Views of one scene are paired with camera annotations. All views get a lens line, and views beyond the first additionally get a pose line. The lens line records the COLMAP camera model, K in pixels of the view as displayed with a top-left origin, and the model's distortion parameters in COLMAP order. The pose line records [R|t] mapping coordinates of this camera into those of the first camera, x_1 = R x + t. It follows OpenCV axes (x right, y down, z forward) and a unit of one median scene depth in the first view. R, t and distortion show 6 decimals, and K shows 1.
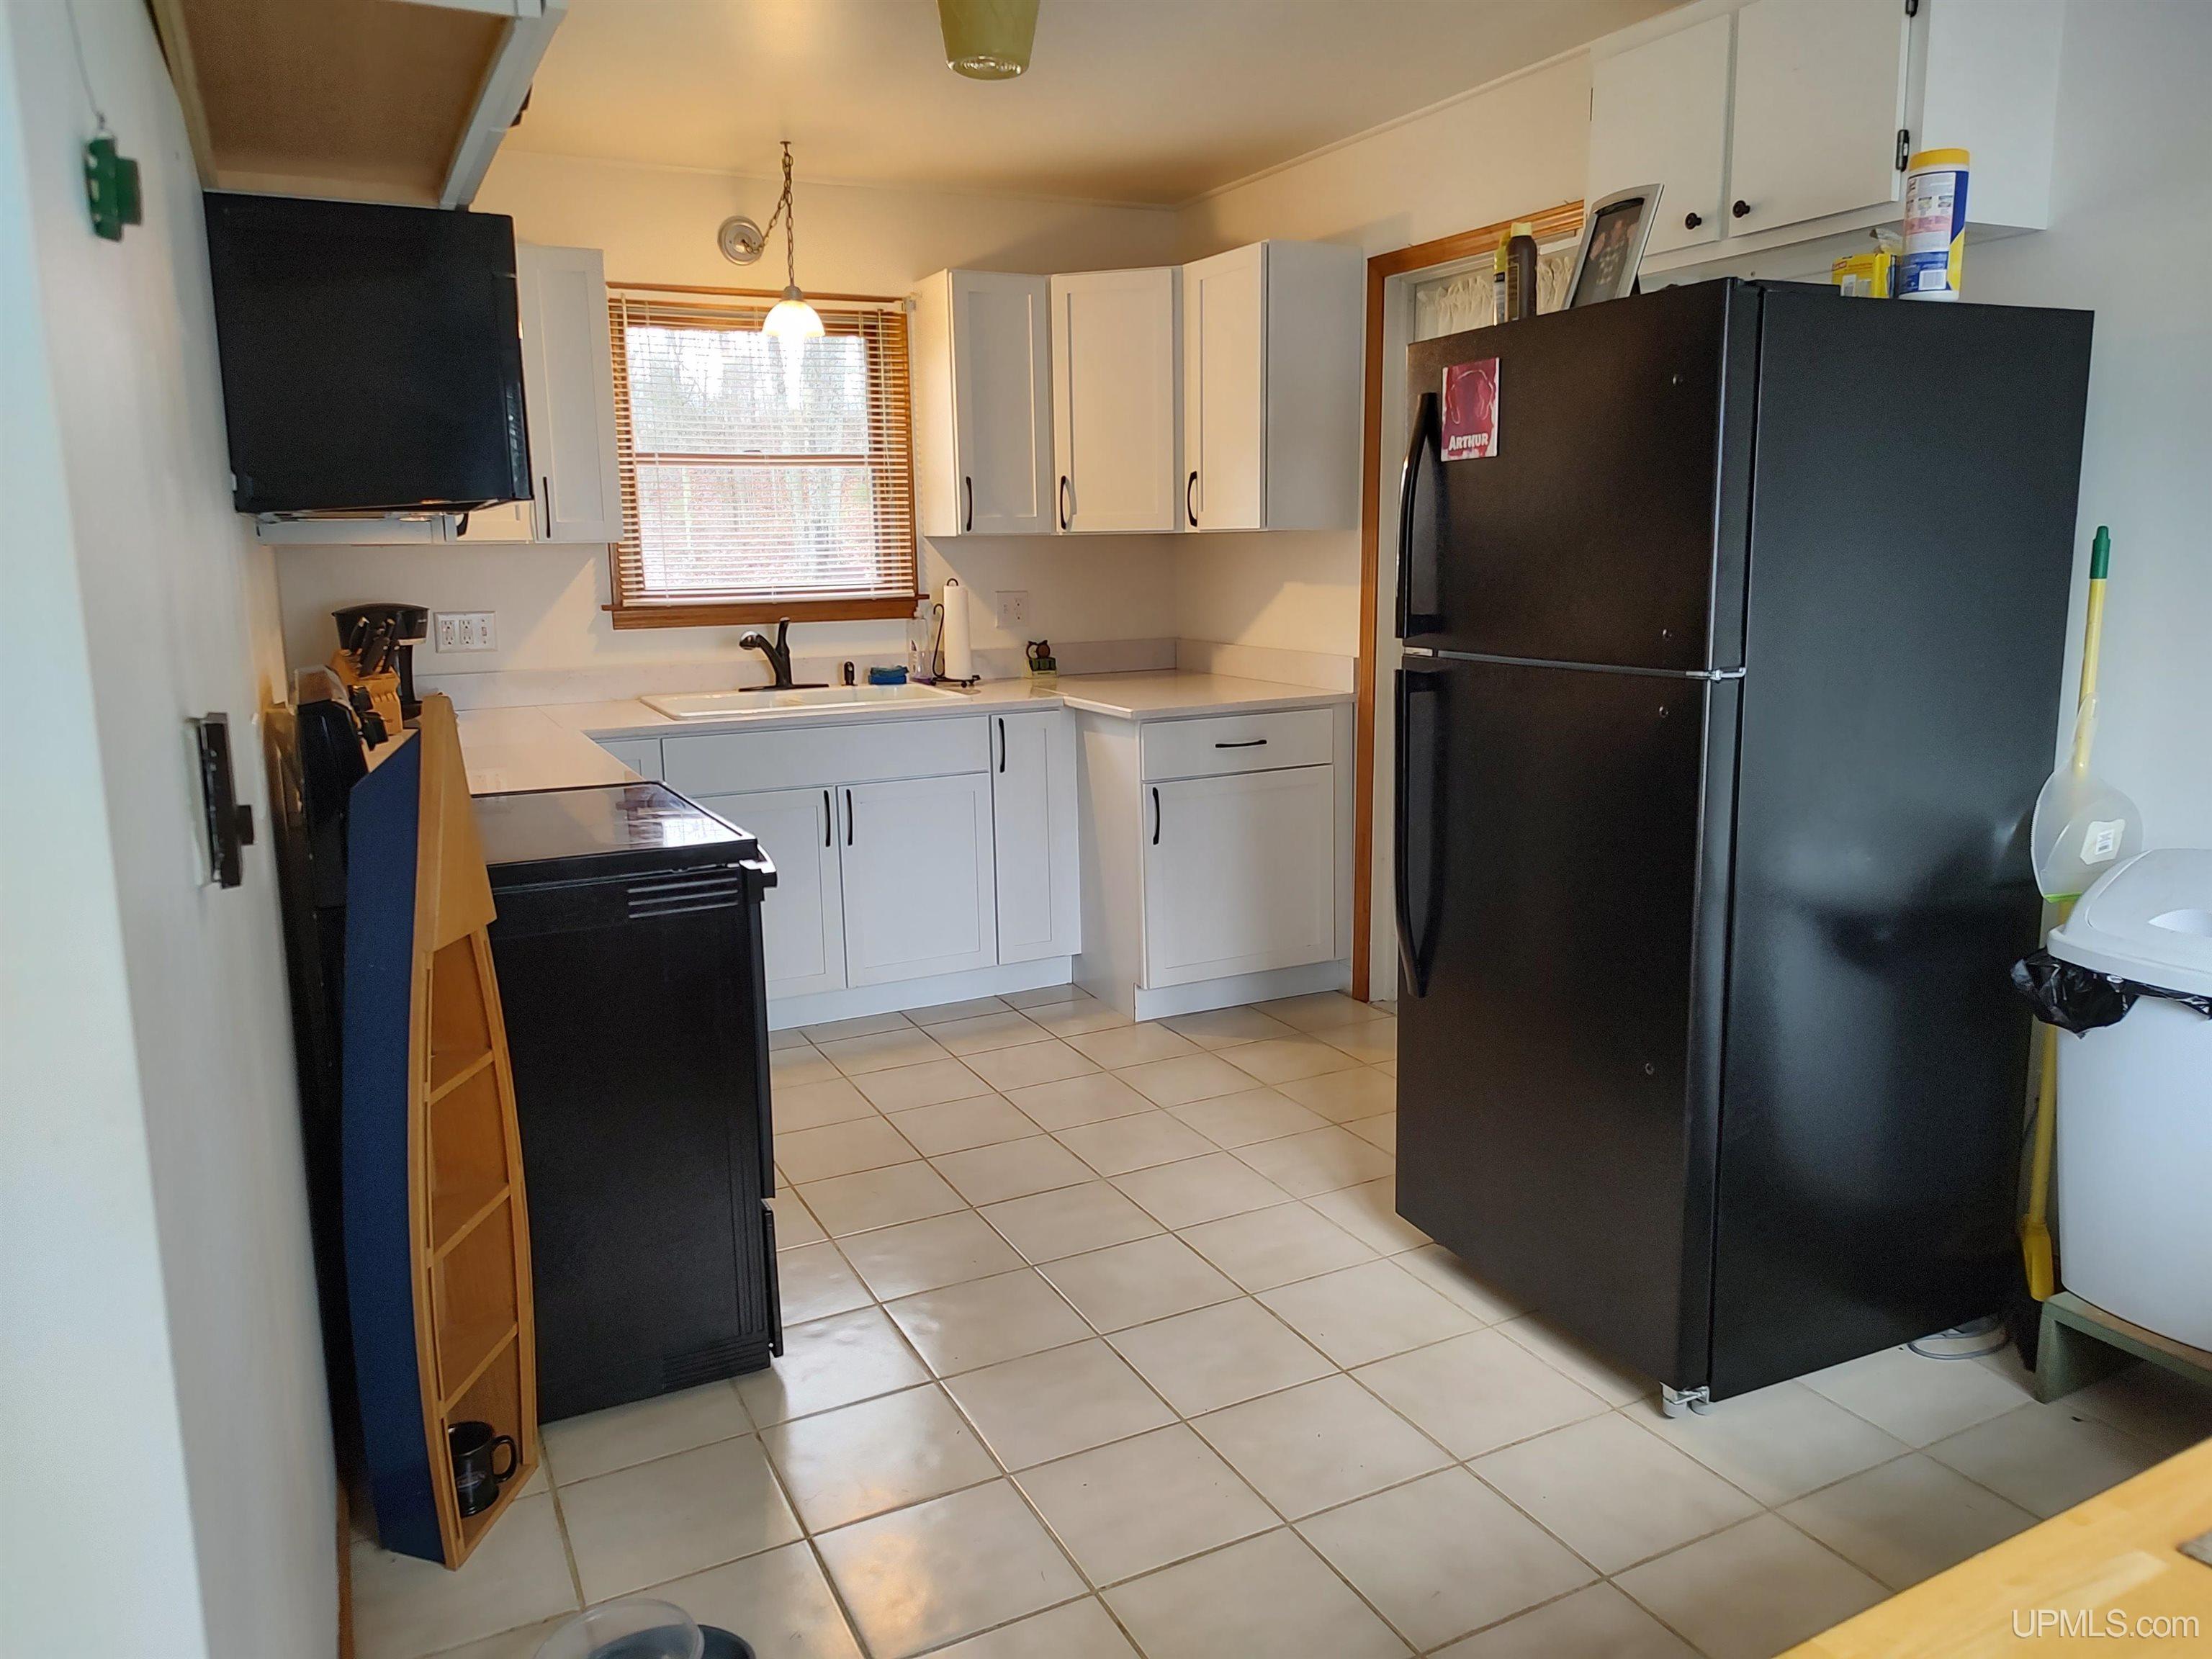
lens RADIAL K [[1574.2, 0, 1106.0], [0, 1574.2, 829.5], [0, 0, 1]] dist [0.056155, -0.040158]
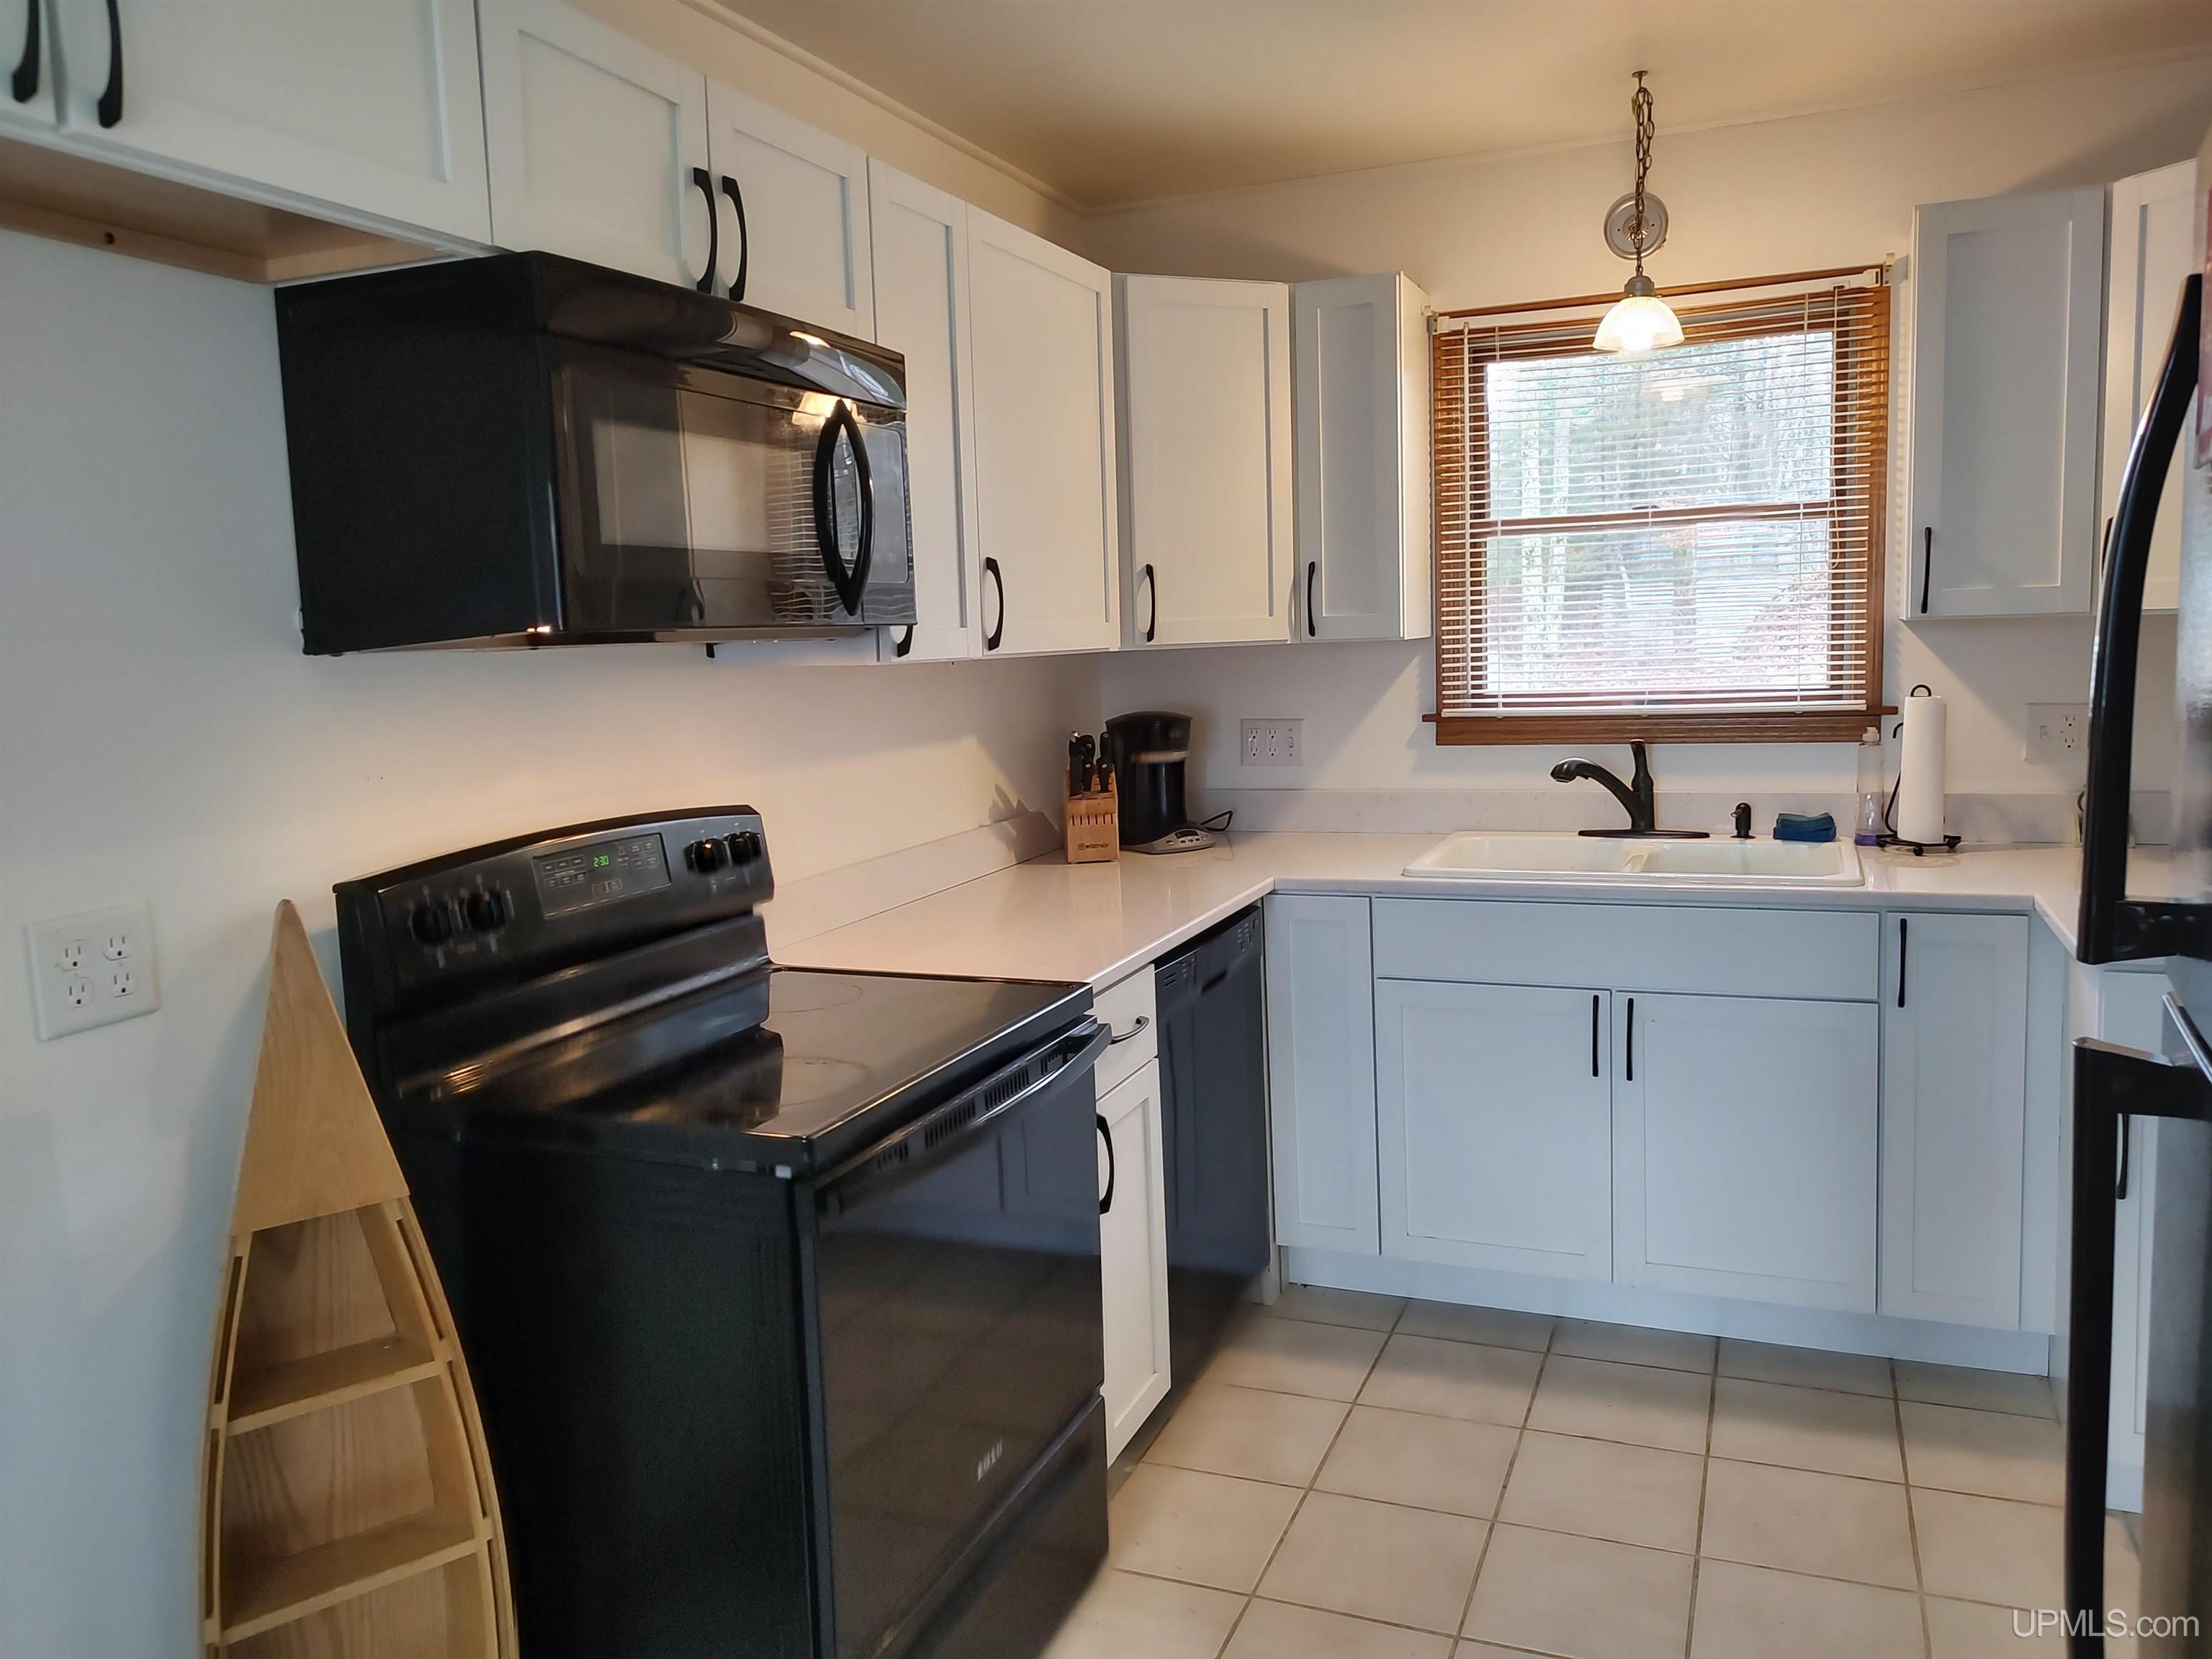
lens RADIAL K [[1657.7, 0, 1156.8], [0, 1657.7, 824.5], [0, 0, 1]] dist [0.074089, -0.048838]
pose [[0.681572, 0.082965, -0.727032, 0.195993], [-0.113480, 0.993516, 0.006990, -0.074396], [0.722898, 0.077740, 0.686568, 0.319934]]
